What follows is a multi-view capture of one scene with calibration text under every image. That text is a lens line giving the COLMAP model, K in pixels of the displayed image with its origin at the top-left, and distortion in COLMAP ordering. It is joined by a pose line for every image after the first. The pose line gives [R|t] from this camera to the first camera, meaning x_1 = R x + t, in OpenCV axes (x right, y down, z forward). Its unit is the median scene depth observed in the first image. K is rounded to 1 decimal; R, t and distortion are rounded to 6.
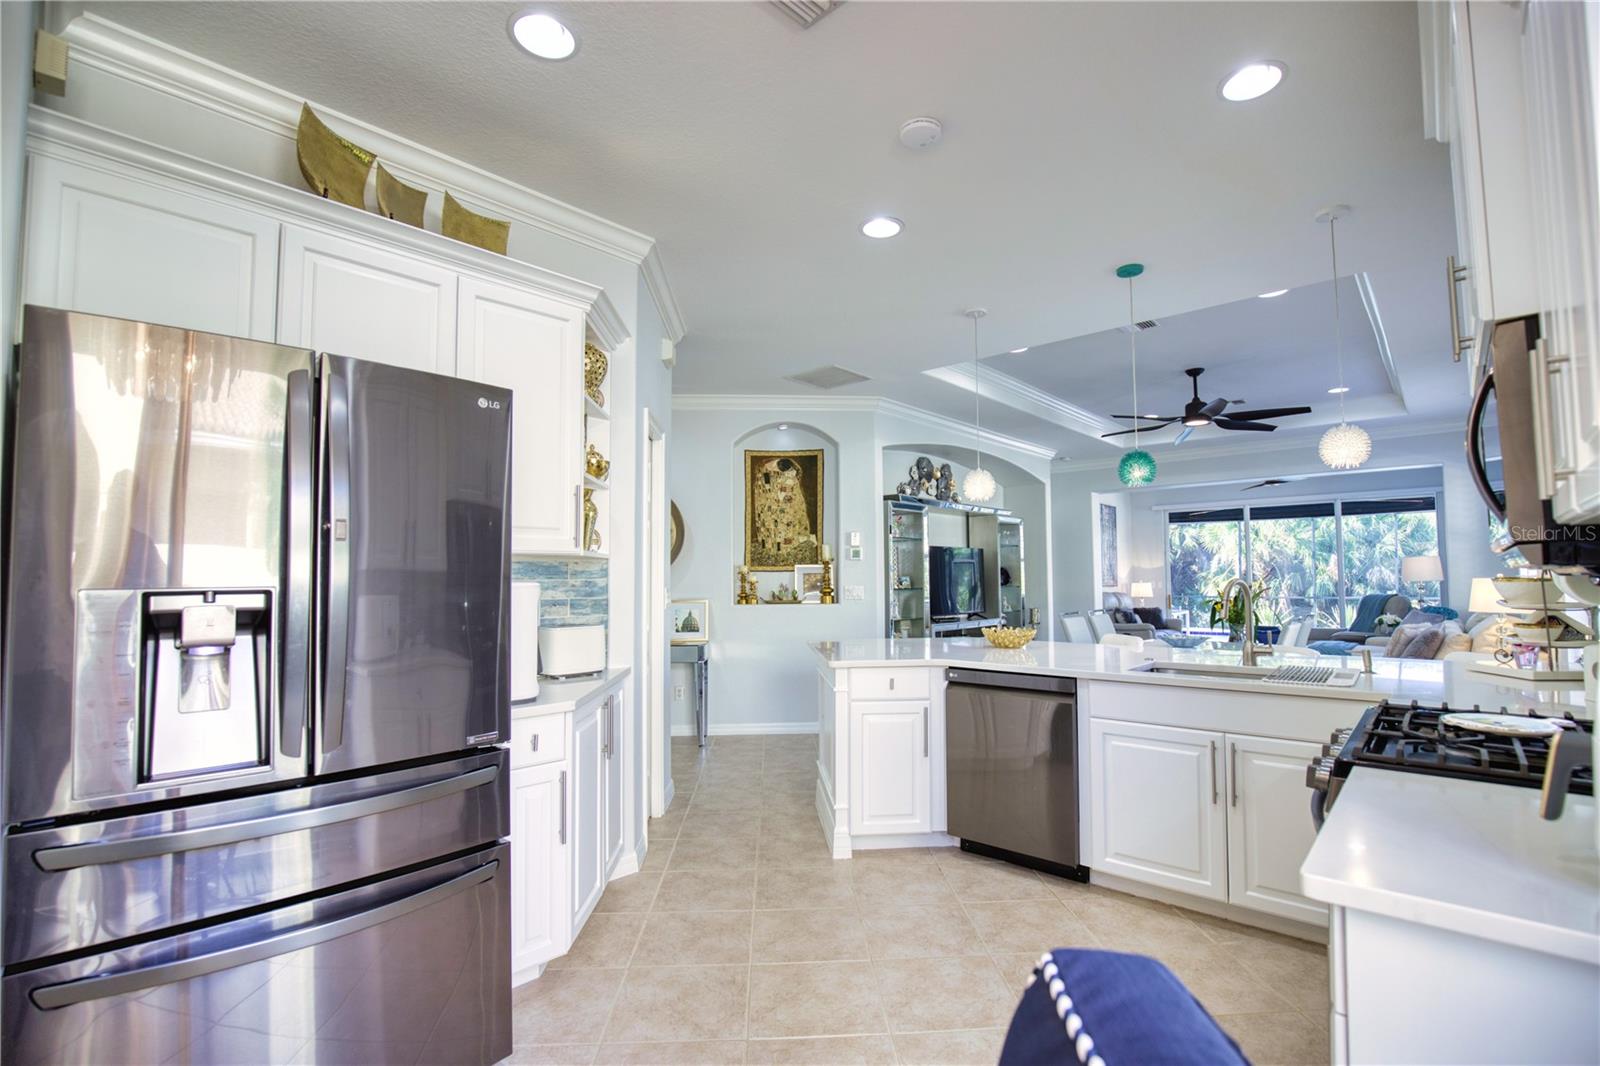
lens RADIAL K [[733.0, 0, 816.1], [0, 733.0, 540.4], [0, 0, 1]] dist [-0.023646, 0.001293]
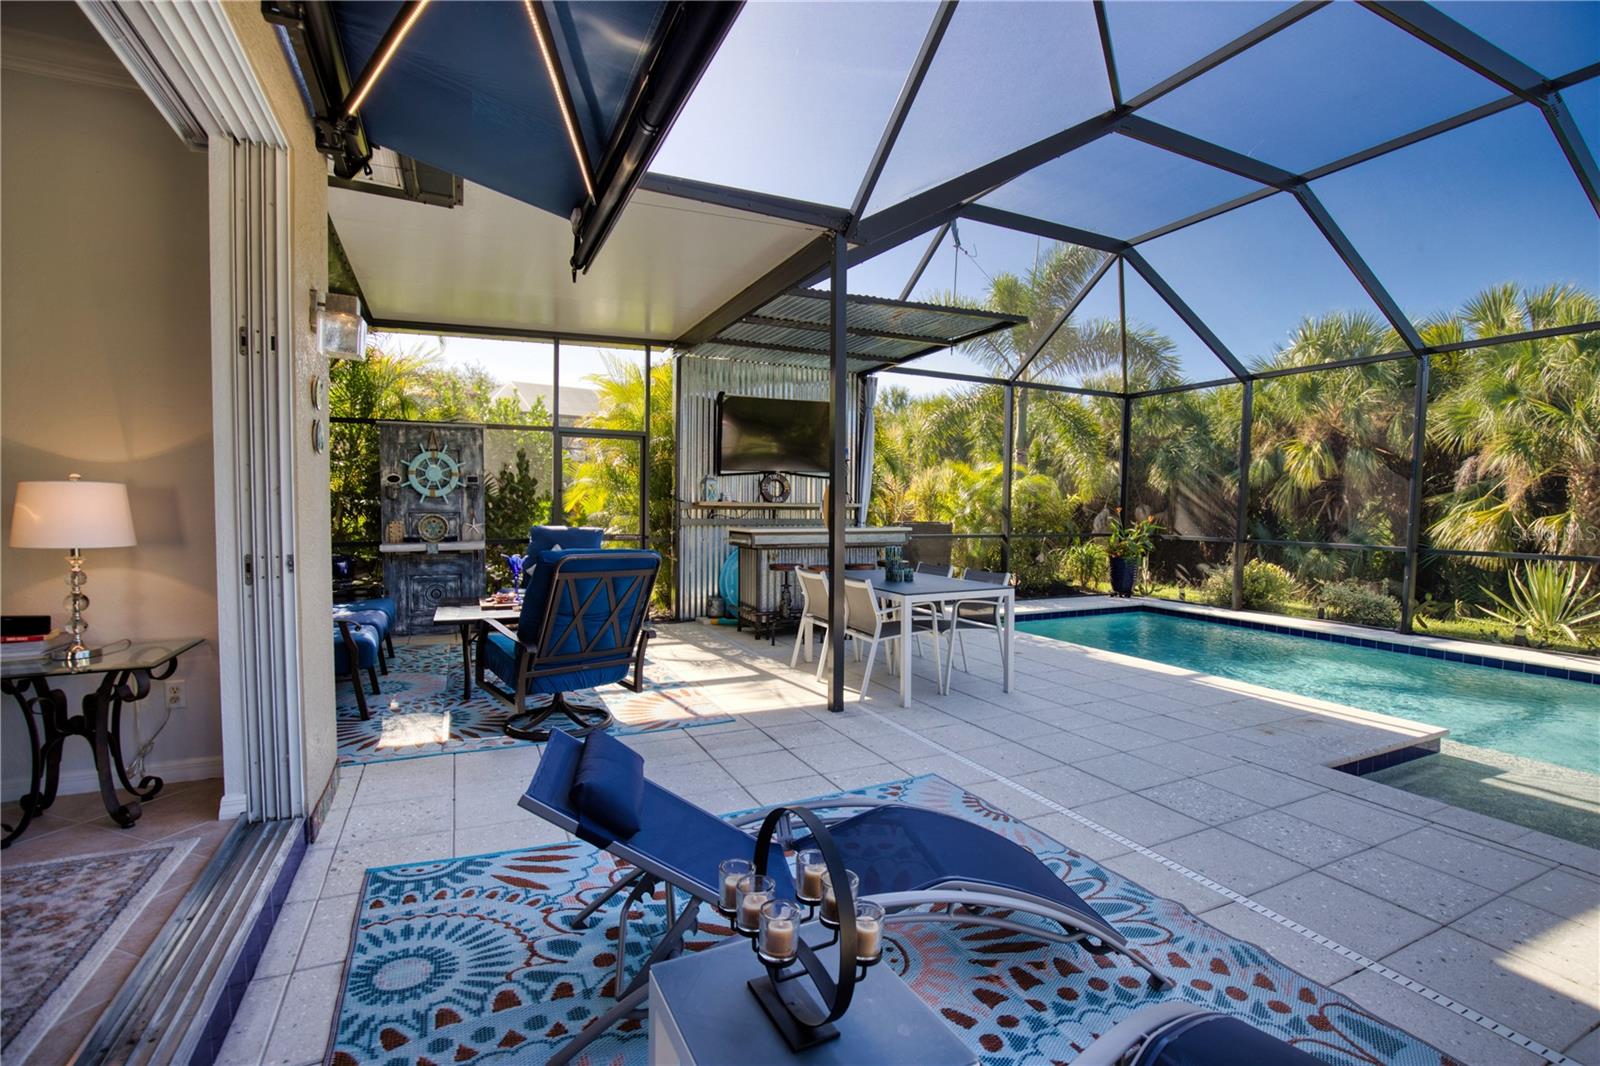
lens RADIAL K [[733.0, 0, 802.8], [0, 733.0, 532.3], [0, 0, 1]] dist [-0.023646, 0.001293]
pose [[0.924502, 0.029484, -0.380035, 1.029484], [0.004730, 0.996040, 0.088781, 0.076994], [0.381148, -0.083876, 0.920702, 1.257007]]
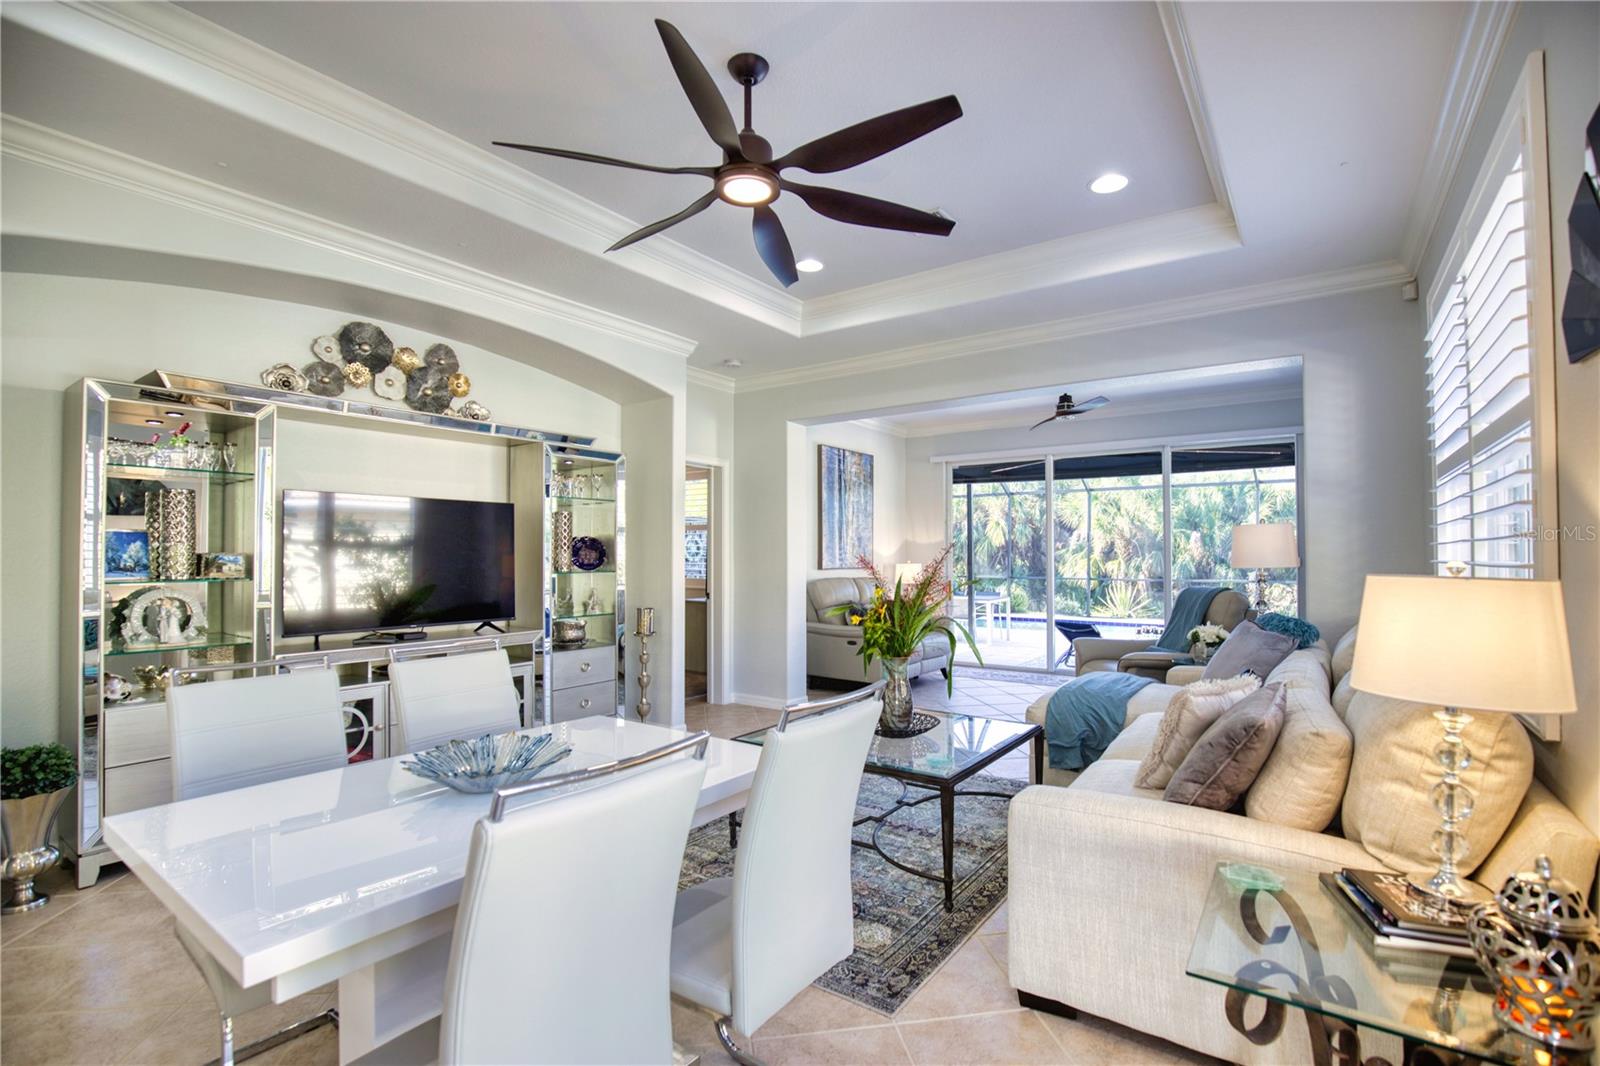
lens RADIAL K [[733.0, 0, 814.0], [0, 733.0, 537.0], [0, 0, 1]] dist [-0.023646, 0.001293]
pose [[0.993256, 0.007672, 0.115691, 0.385147], [-0.010938, 0.999559, 0.027623, 0.018540], [-0.115428, -0.028702, 0.992901, 0.431132]]
